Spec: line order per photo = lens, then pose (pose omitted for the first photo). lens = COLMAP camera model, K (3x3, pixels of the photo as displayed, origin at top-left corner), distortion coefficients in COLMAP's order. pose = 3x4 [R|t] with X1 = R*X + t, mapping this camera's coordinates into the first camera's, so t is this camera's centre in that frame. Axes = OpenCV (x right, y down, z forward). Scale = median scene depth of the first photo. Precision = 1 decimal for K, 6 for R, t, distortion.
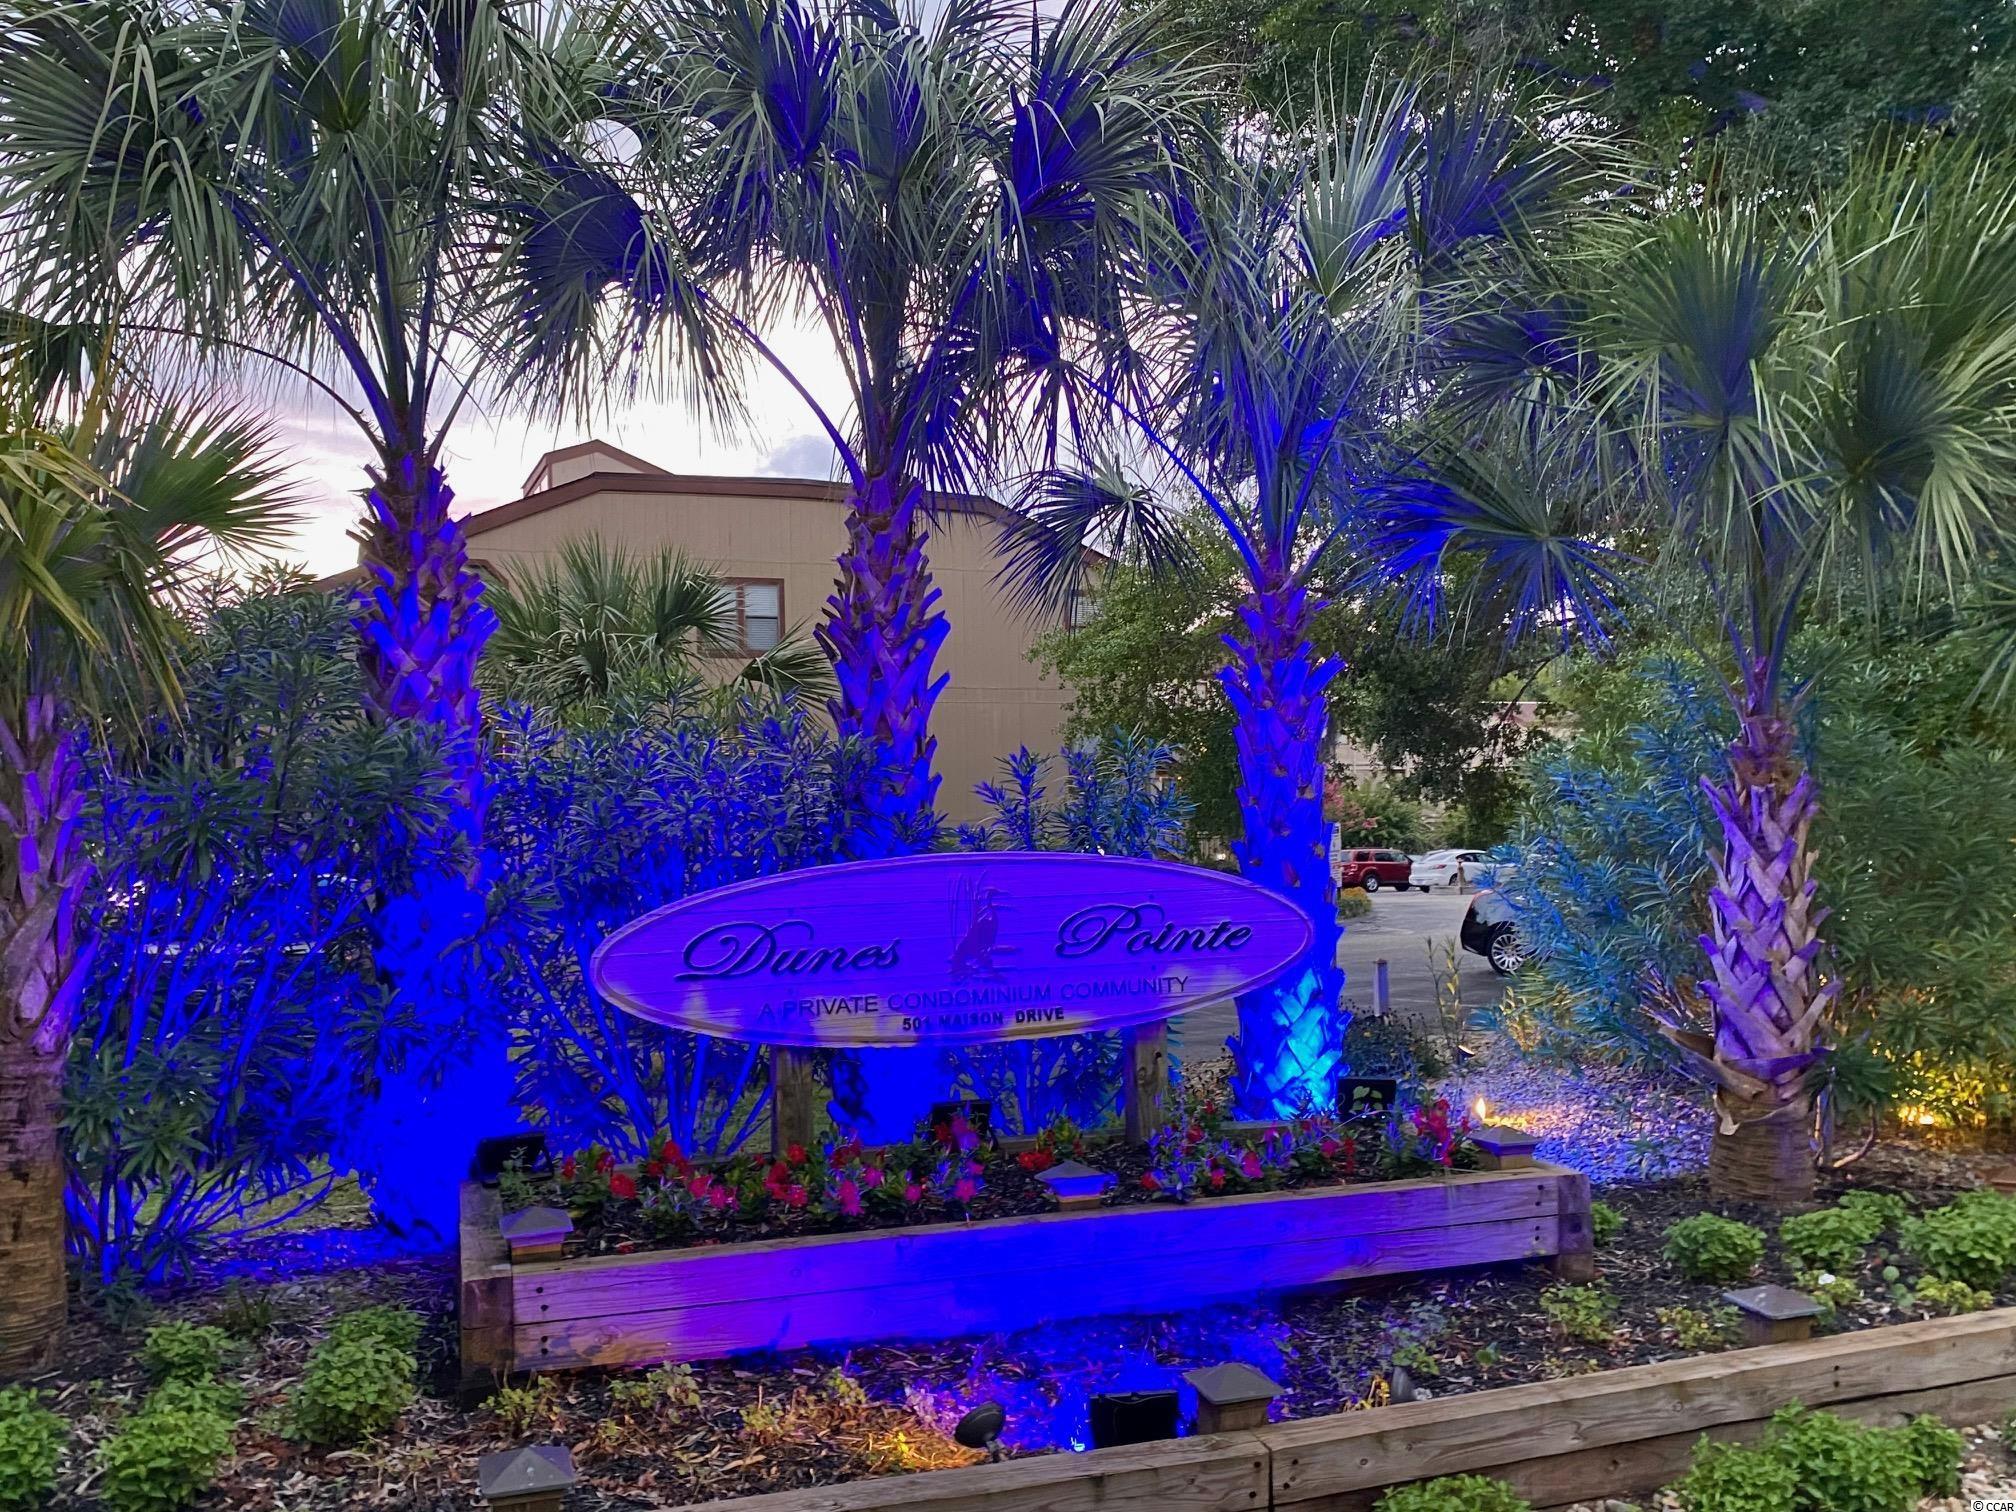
lens RADIAL K [[1673.8, 0, 1007.8], [0, 1673.8, 752.5], [0, 0, 1]] dist [0.002493, -0.033638]
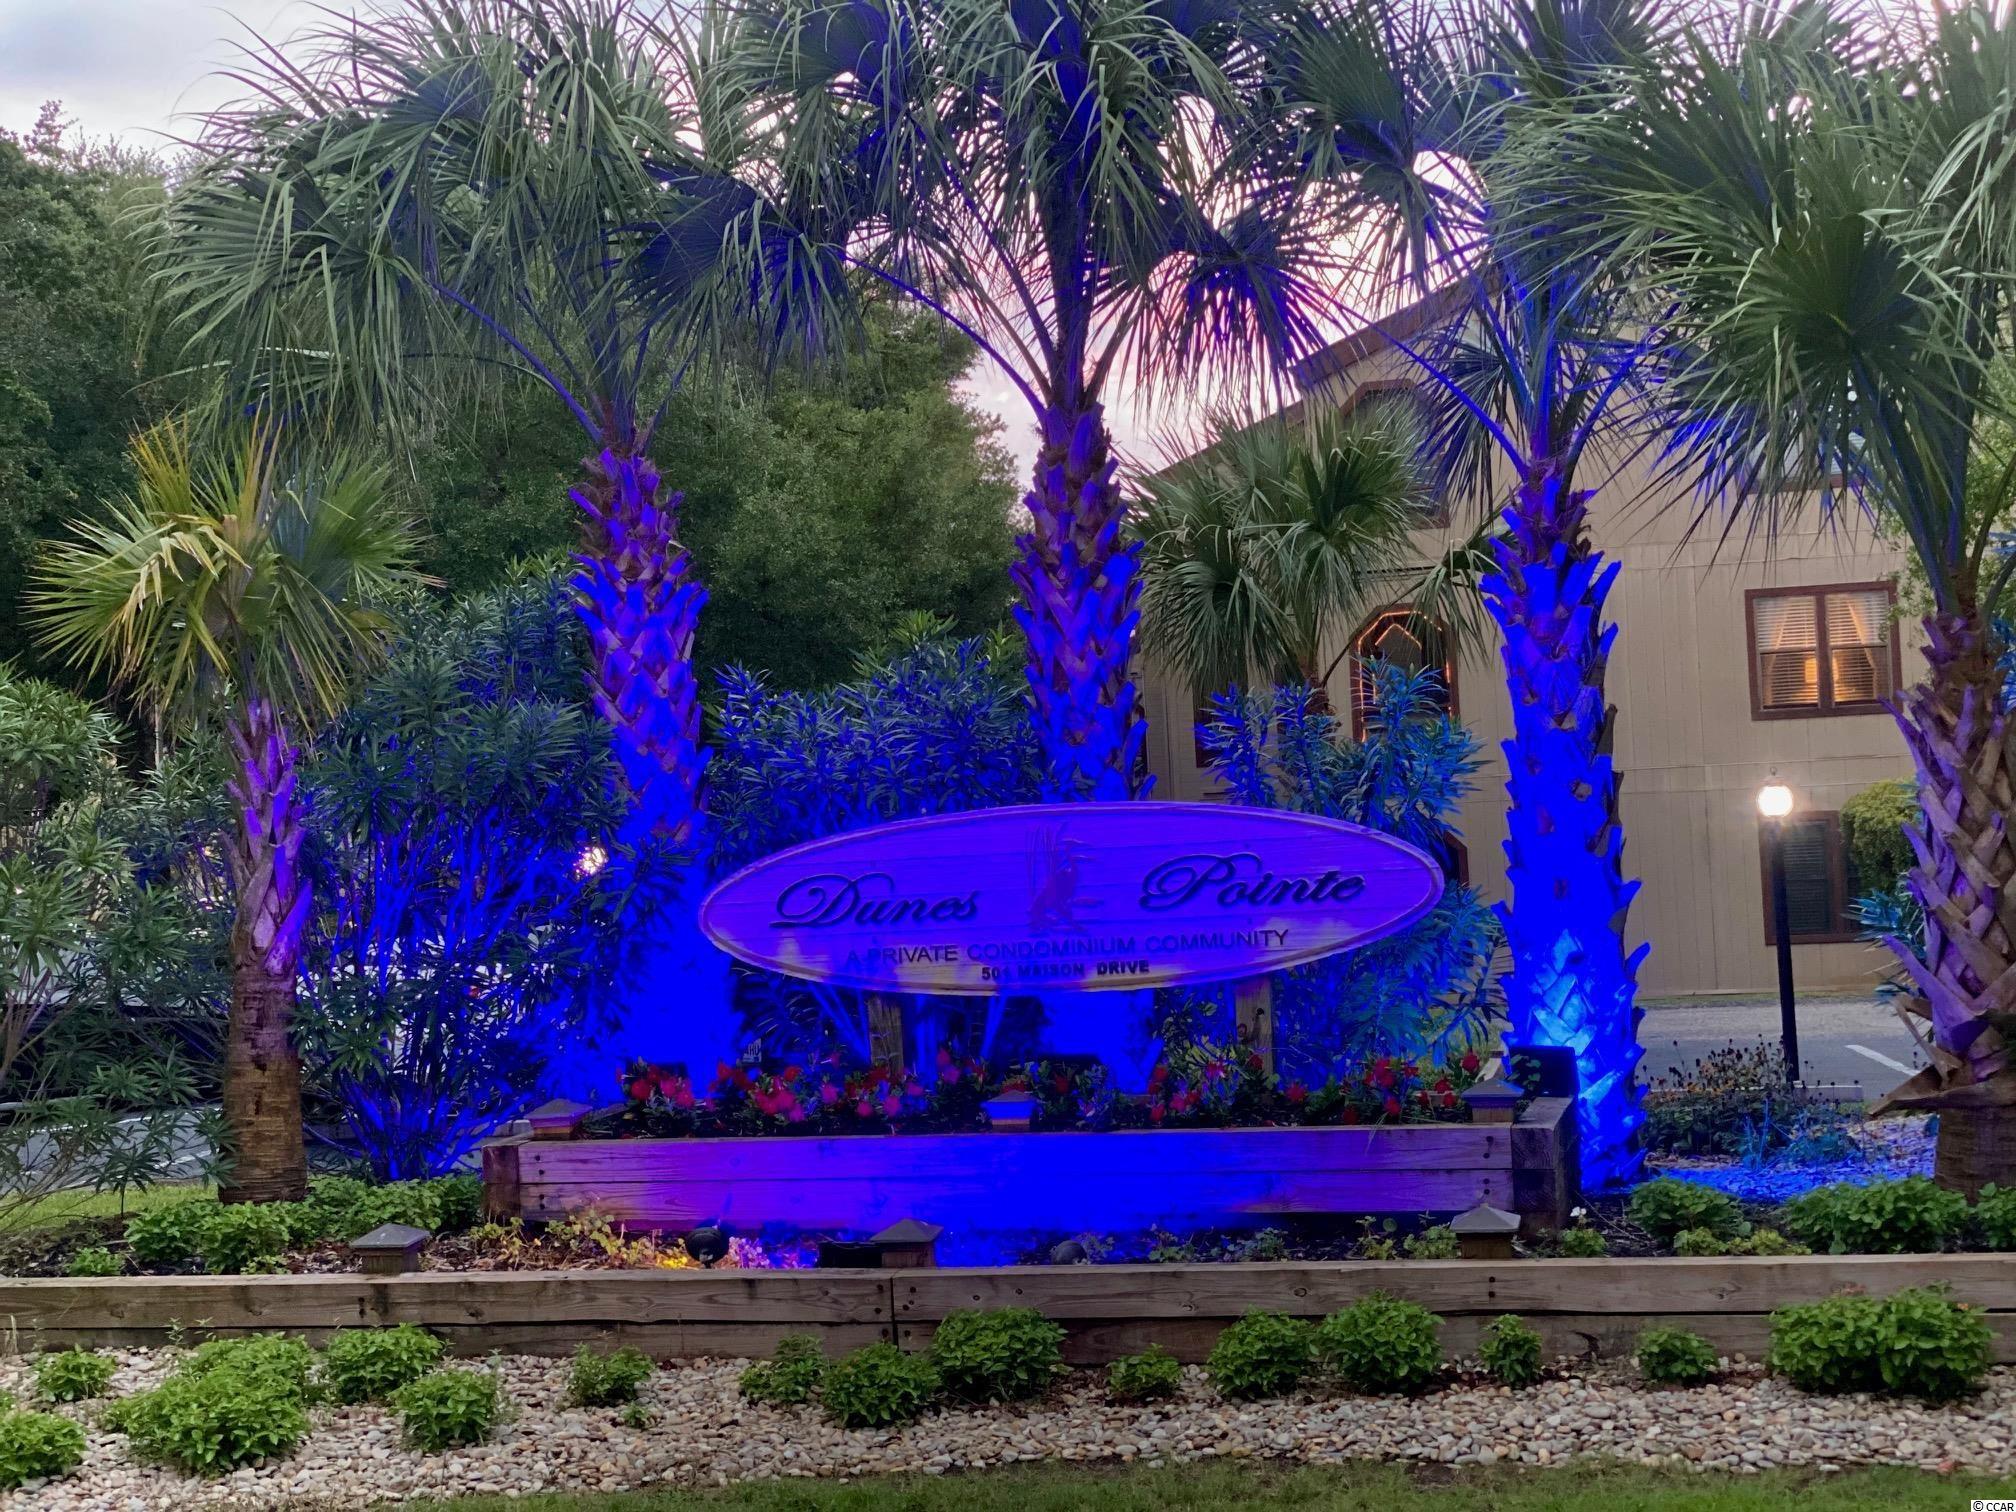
lens RADIAL K [[2996.1, 0, 1001.8], [0, 2996.1, 753.8], [0, 0, 1]] dist [-0.080935, 0.000000]
pose [[0.845002, -0.033642, -0.533703, 0.928297], [0.052928, 0.998380, 0.020866, -0.008233], [0.532137, -0.045880, 0.845414, -0.530359]]
